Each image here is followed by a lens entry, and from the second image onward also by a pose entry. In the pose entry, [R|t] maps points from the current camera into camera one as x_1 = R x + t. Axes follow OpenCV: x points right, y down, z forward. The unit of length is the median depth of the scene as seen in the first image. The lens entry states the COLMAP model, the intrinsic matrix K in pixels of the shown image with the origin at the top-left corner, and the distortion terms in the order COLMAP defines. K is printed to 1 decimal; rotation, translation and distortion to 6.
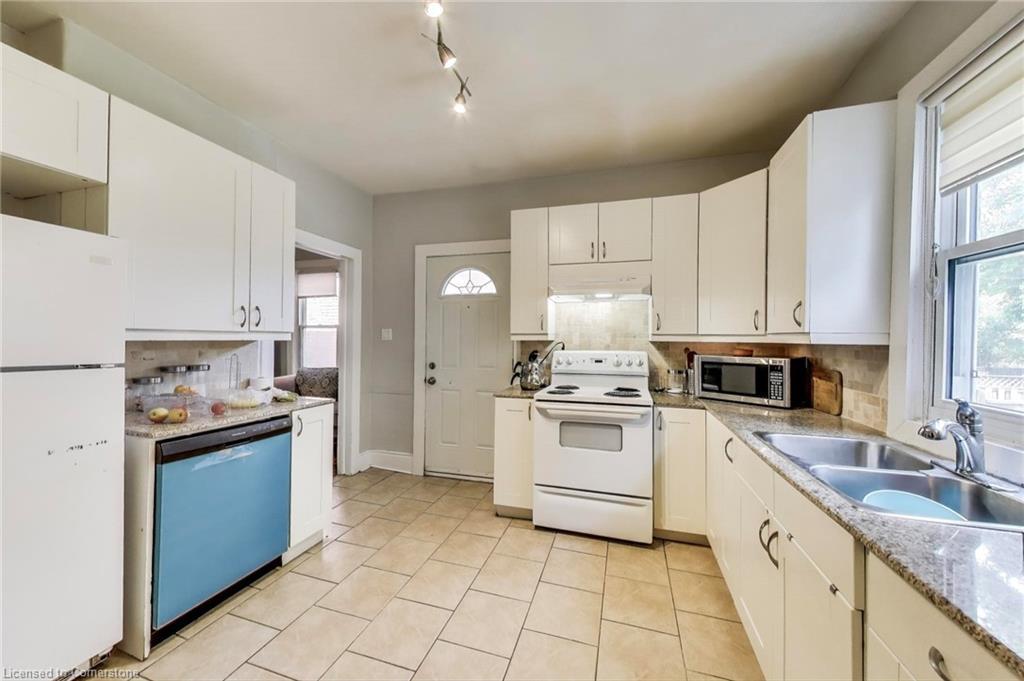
lens RADIAL K [[386.7, 0, 509.1], [0, 386.7, 341.2], [0, 0, 1]] dist [0.003053, 0.000190]
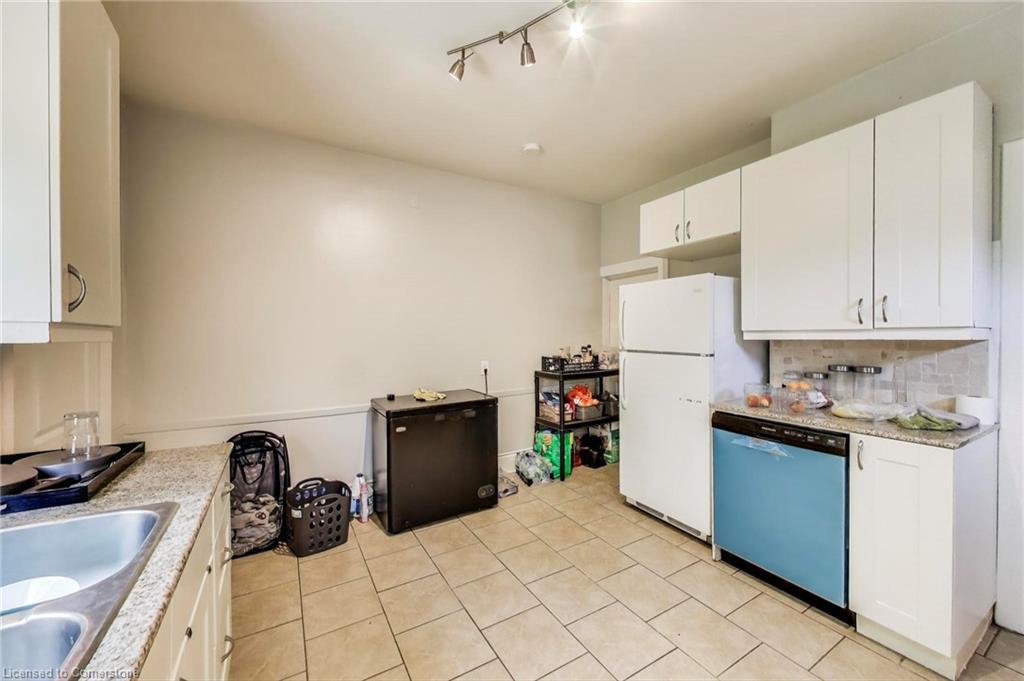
lens RADIAL K [[386.7, 0, 513.1], [0, 386.7, 337.8], [0, 0, 1]] dist [0.003053, 0.000190]
pose [[-0.671458, -0.004856, -0.741026, 0.450343], [-0.006371, 0.999979, -0.000780, -0.000887], [0.741015, 0.004197, -0.671476, 1.000359]]
